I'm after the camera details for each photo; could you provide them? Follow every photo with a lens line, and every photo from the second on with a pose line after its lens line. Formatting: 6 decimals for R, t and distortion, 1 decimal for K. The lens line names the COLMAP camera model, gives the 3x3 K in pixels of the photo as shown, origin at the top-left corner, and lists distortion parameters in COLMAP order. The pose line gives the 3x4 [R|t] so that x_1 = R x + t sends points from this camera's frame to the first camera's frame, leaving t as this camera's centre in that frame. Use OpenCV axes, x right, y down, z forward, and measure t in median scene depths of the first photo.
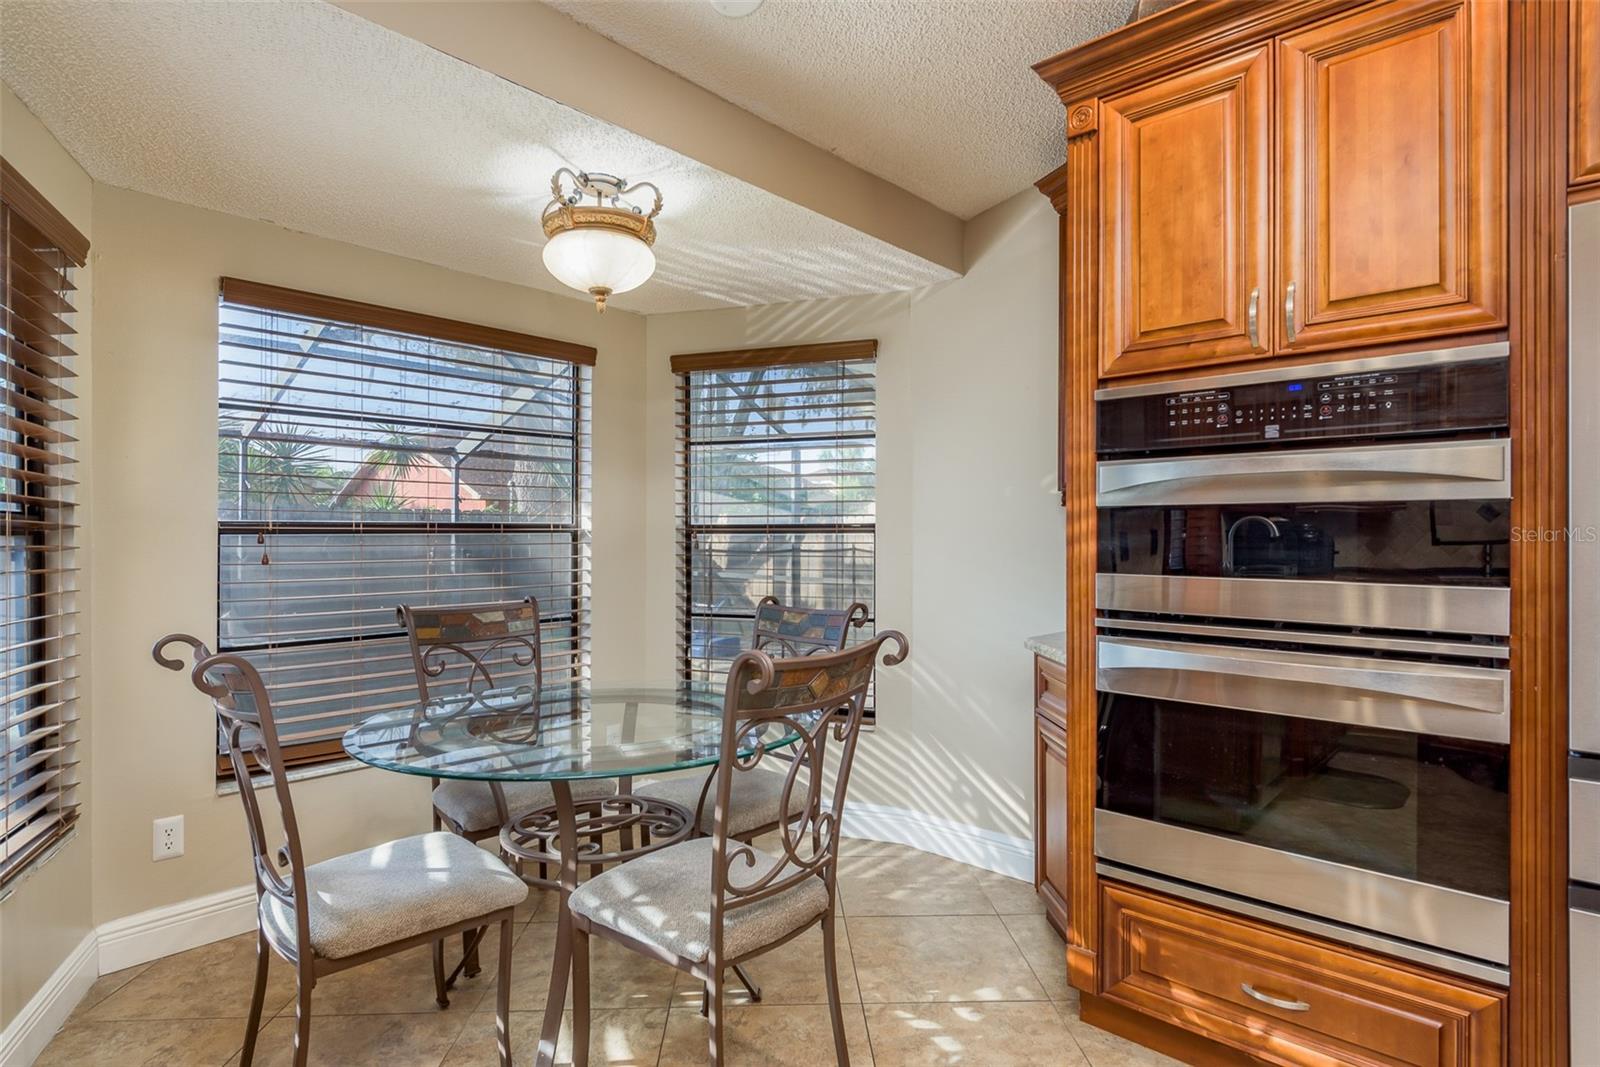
lens RADIAL K [[866.4, 0, 803.0], [0, 866.4, 532.7], [0, 0, 1]] dist [-0.000074, -0.000581]
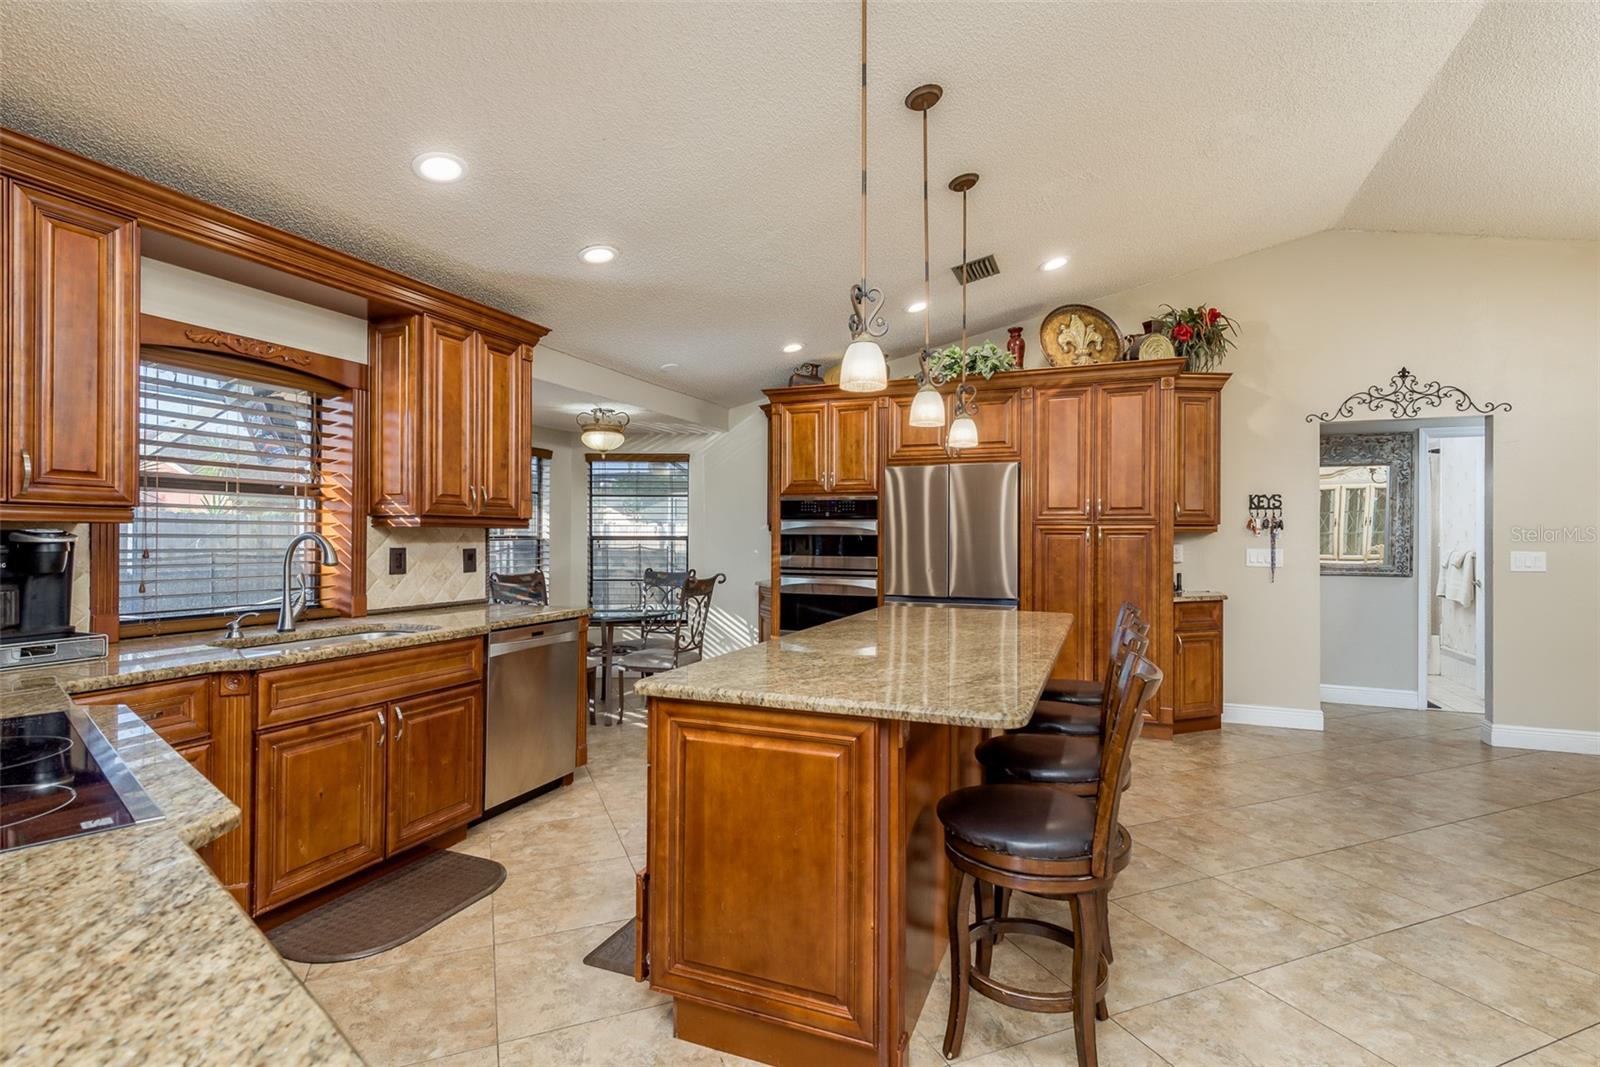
lens RADIAL K [[765.6, 0, 802.2], [0, 765.6, 533.5], [0, 0, 1]] dist [0.018292, 0.000147]
pose [[0.934626, 0.004004, 0.355610, -0.585119], [-0.004749, 0.999988, 0.001223, -0.035597], [-0.355600, -0.002832, 0.934634, -1.654060]]
